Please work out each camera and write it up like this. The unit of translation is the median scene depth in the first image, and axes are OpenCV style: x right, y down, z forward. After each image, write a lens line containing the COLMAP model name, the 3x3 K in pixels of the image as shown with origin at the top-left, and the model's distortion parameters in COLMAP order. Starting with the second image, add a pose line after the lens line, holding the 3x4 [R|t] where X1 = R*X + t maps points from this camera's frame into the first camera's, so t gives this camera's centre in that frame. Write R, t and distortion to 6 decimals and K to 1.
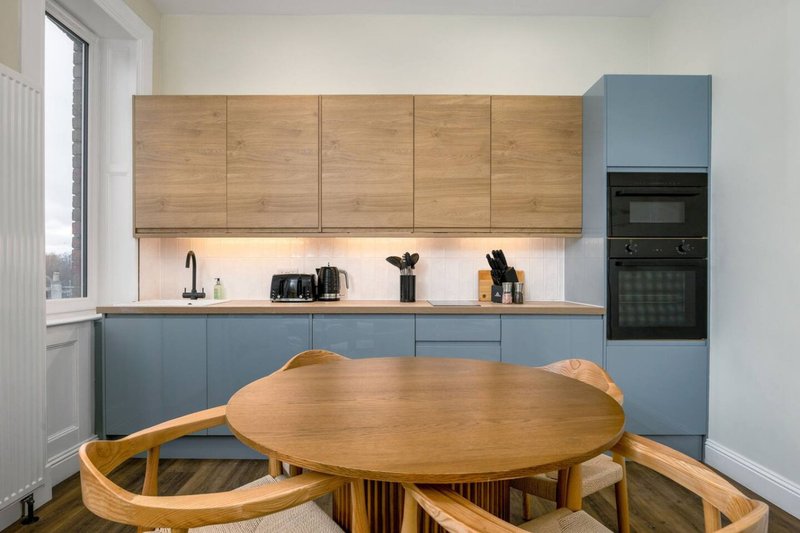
lens RADIAL K [[475.6, 0, 403.5], [0, 475.6, 266.9], [0, 0, 1]] dist [-0.003841, 0.004726]
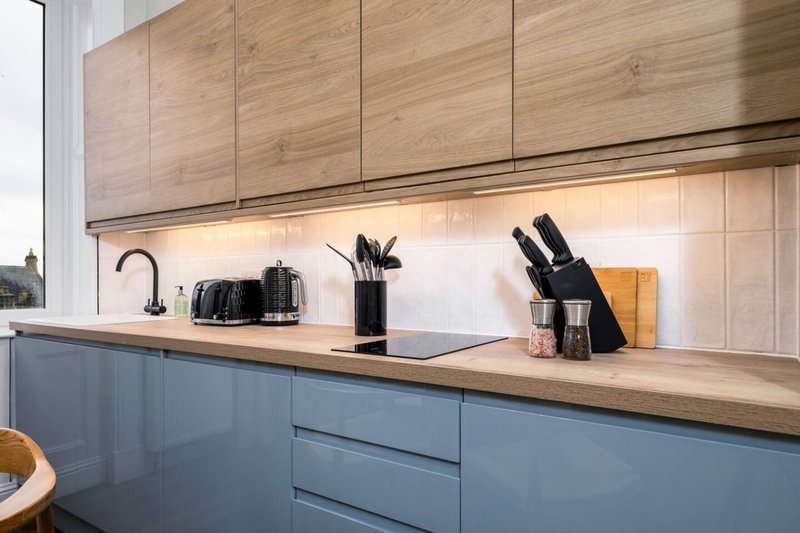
lens RADIAL K [[484.4, 0, 408.3], [0, 484.4, 277.0], [0, 0, 1]] dist [0.022050, 0.001448]
pose [[0.843129, -0.007309, -0.537662, 0.322989], [0.006587, 0.999973, -0.003265, 0.015564], [0.537671, -0.000789, 0.843154, 0.607499]]
